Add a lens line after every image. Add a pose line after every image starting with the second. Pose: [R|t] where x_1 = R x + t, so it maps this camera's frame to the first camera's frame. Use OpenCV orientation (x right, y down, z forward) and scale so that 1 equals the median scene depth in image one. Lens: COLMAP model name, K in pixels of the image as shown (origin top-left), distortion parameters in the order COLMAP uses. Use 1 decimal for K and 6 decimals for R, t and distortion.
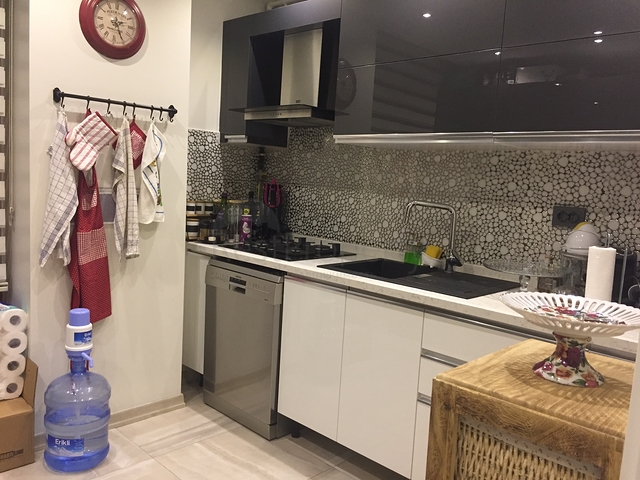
lens RADIAL K [[549.2, 0, 326.0], [0, 549.2, 238.3], [0, 0, 1]] dist [0.087773, -0.114407]
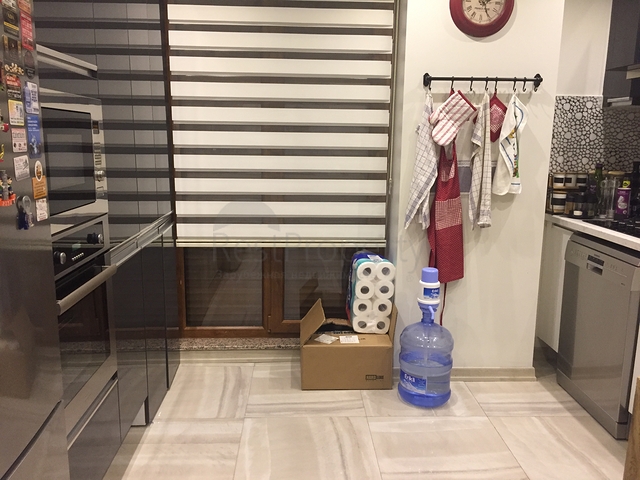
lens RADIAL K [[549.2, 0, 323.6], [0, 549.2, 239.1], [0, 0, 1]] dist [0.087773, -0.114407]
pose [[0.730454, 0.075802, -0.678742, 0.145430], [-0.045110, 0.997006, 0.062799, 0.006236], [0.681471, -0.015253, 0.731687, 0.021373]]
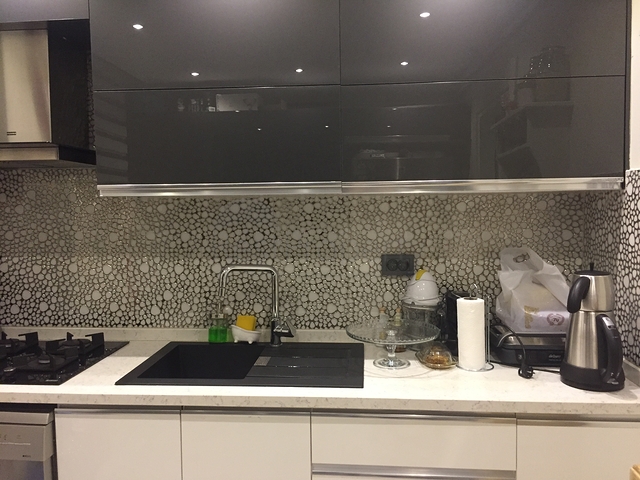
lens RADIAL K [[592.3, 0, 311.9], [0, 592.3, 256.1], [0, 0, 1]] dist [0.053813, 0.000000]
pose [[0.782591, -0.083608, 0.616896, -0.243457], [0.120687, 0.992517, -0.018588, -0.041002], [-0.610725, 0.088998, 0.786825, 0.227848]]
